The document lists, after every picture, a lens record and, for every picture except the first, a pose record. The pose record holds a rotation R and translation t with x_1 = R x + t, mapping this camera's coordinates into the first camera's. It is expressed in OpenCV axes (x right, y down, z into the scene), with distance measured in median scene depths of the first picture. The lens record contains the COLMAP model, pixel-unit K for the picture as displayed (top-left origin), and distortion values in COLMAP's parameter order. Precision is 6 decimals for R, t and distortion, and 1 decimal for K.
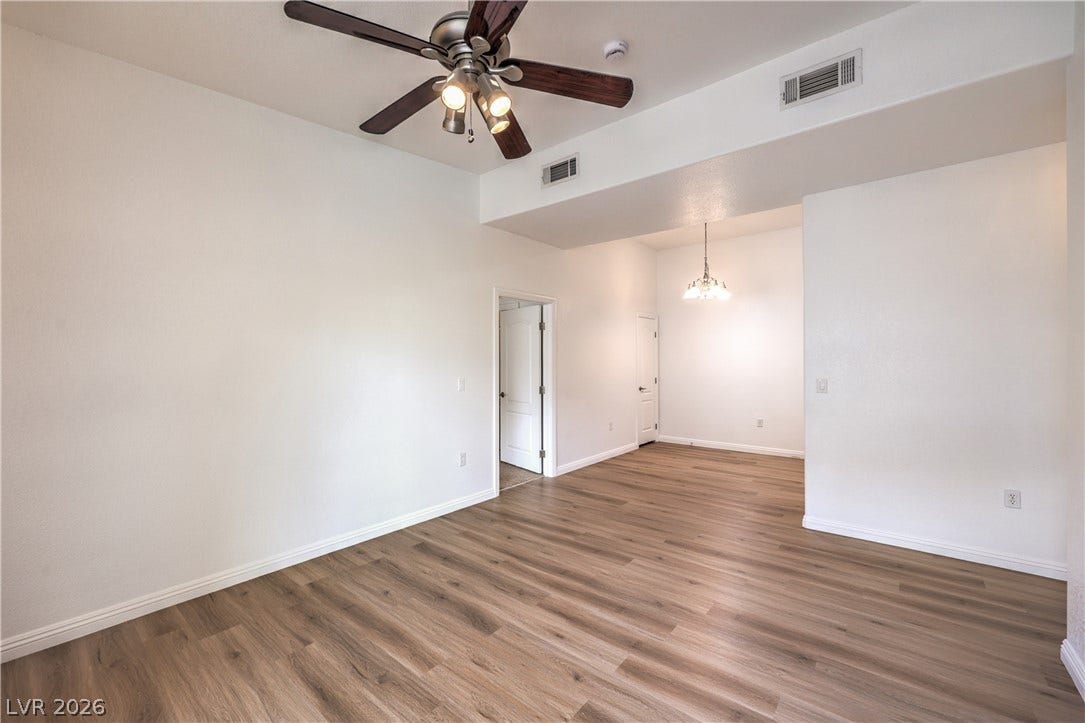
lens RADIAL K [[443.7, 0, 545.1], [0, 443.7, 361.4], [0, 0, 1]] dist [-0.001025, -0.000252]
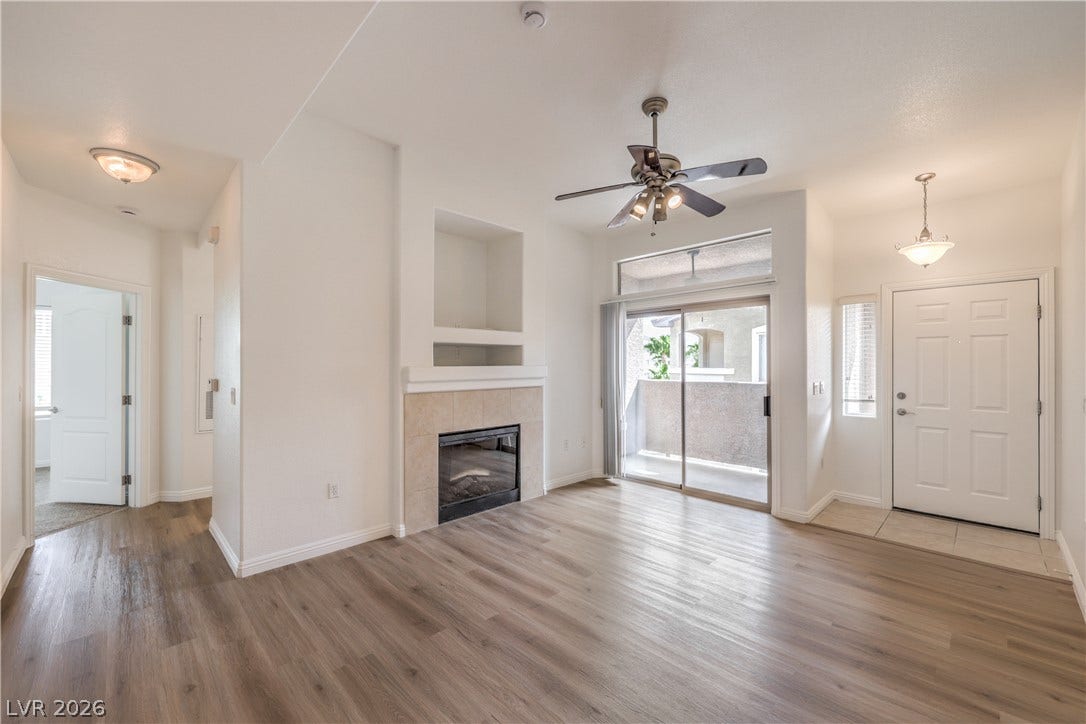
lens RADIAL K [[444.1, 0, 545.6], [0, 444.1, 361.9], [0, 0, 1]] dist [-0.001025, -0.000252]
pose [[-0.996677, 0.004472, 0.081328, 0.043807], [0.004408, 0.999990, -0.000964, -0.005215], [-0.081332, -0.000602, -0.996687, 1.292436]]
